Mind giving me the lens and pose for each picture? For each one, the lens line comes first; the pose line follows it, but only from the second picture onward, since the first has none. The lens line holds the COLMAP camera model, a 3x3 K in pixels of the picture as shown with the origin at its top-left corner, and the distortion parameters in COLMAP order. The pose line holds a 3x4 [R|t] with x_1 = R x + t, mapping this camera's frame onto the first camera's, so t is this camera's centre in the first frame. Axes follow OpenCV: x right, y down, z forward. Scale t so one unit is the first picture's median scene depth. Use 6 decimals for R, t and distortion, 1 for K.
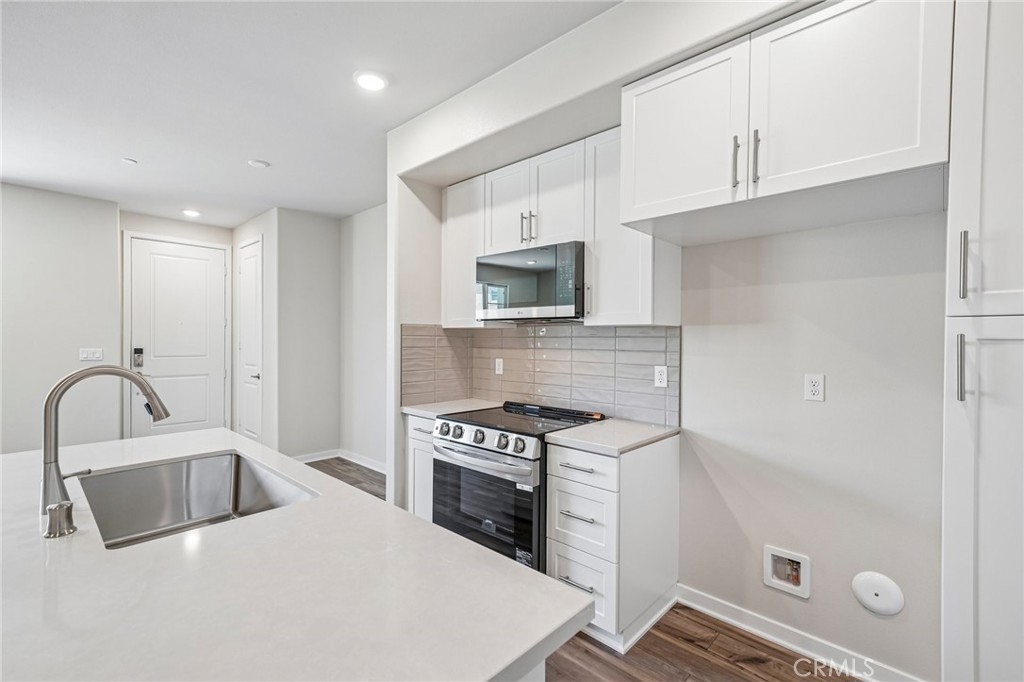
lens RADIAL K [[469.5, 0, 512.4], [0, 469.5, 339.2], [0, 0, 1]] dist [0.017372, -0.000204]
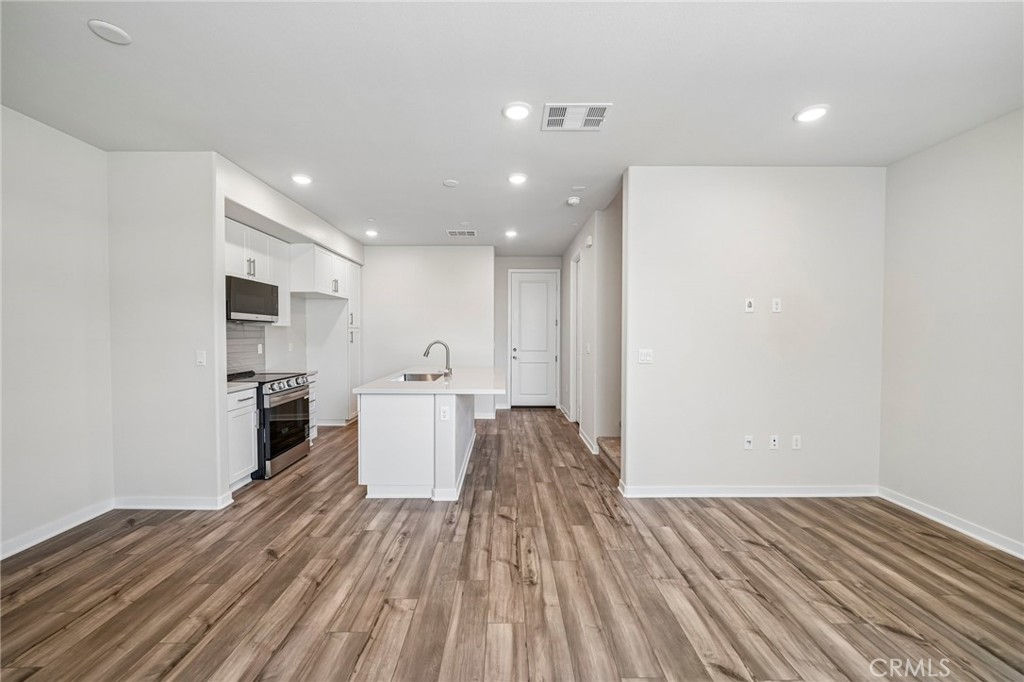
lens RADIAL K [[389.5, 0, 507.4], [0, 389.5, 339.1], [0, 0, 1]] dist [-0.009098, -0.000045]
pose [[-0.697305, -0.019544, 0.716508, -1.666705], [-0.002331, 0.999685, 0.025000, -0.013739], [-0.716771, 0.015763, -0.697131, 1.339320]]
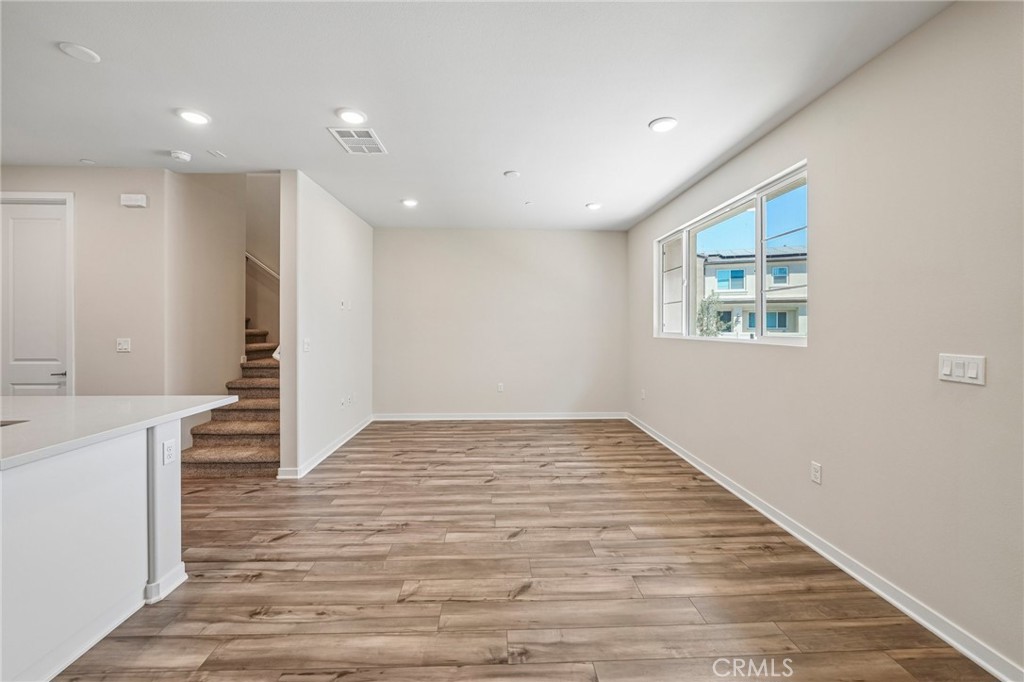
lens RADIAL K [[395.7, 0, 505.2], [0, 395.7, 326.7], [0, 0, 1]] dist [-0.007994, 0.000278]
pose [[-0.697481, -0.005634, -0.716581, -0.617407], [-0.010555, 0.999941, 0.002412, -0.005345], [0.716525, 0.009246, -0.697500, 1.632305]]
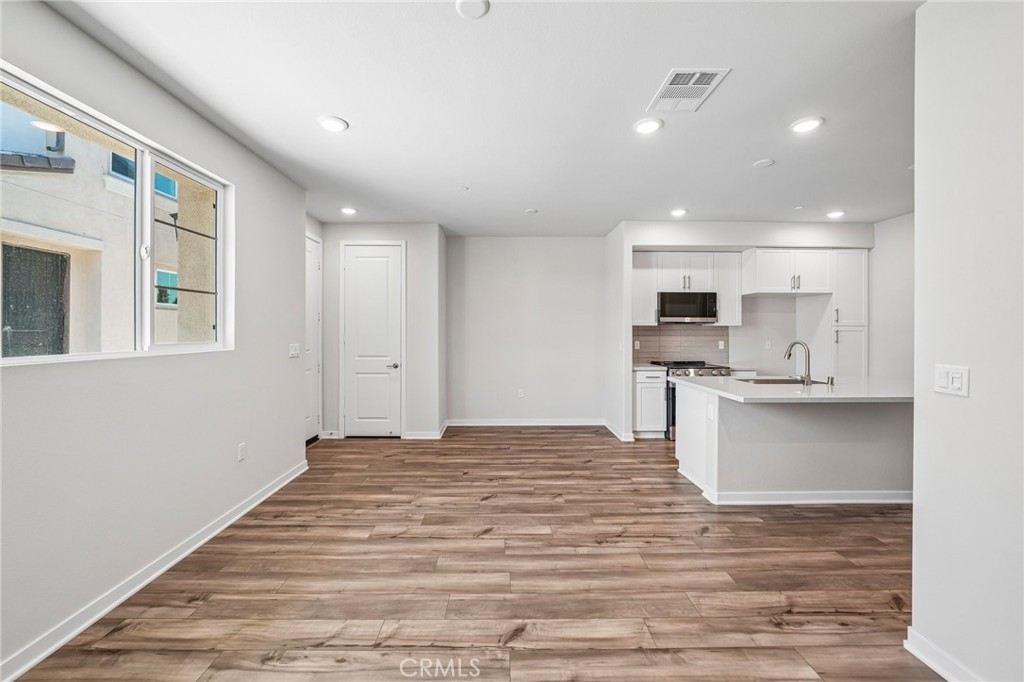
lens RADIAL K [[395.7, 0, 505.2], [0, 395.7, 326.7], [0, 0, 1]] dist [-0.007994, 0.000278]
pose [[0.711683, 0.002217, 0.702498, -1.970837], [0.007351, 0.999917, -0.010602, -0.008258], [-0.702463, 0.012709, 0.711607, 0.254701]]
